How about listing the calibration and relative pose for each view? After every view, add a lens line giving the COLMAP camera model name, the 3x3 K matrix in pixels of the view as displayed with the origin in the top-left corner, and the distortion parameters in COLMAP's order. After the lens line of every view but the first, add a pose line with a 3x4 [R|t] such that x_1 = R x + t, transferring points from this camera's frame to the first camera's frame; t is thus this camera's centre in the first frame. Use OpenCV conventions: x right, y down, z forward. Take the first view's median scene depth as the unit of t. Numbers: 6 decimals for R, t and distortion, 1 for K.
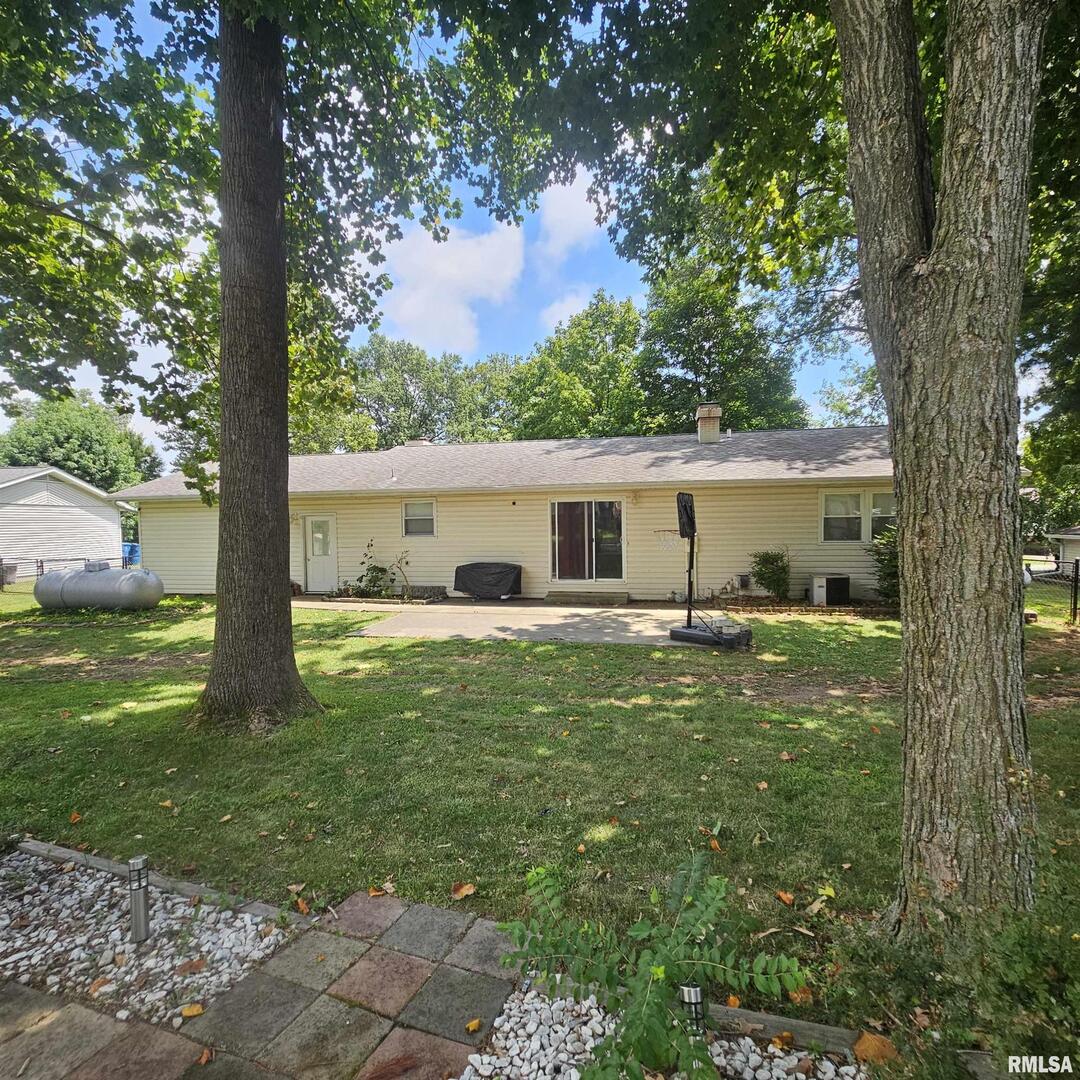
lens RADIAL K [[586.3, 0, 539.2], [0, 586.3, 540.1], [0, 0, 1]] dist [0.006054, -0.001969]
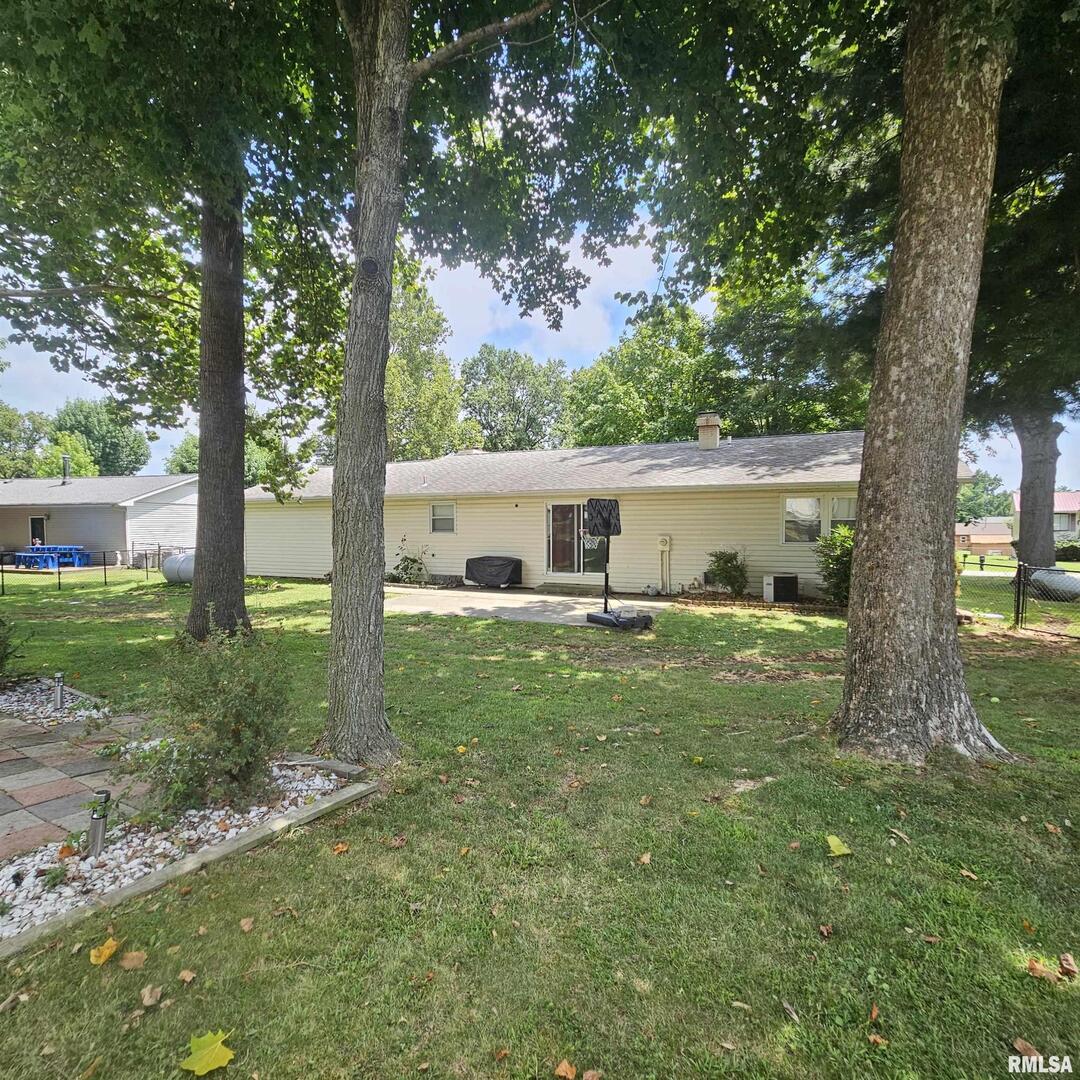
lens RADIAL K [[586.3, 0, 540.9], [0, 586.3, 537.7], [0, 0, 1]] dist [0.006054, -0.001969]
pose [[0.977145, 0.015646, -0.211998, 0.252646], [-0.016037, 0.999871, -0.000127, -0.000043], [0.211969, 0.003524, 0.977270, -0.124113]]
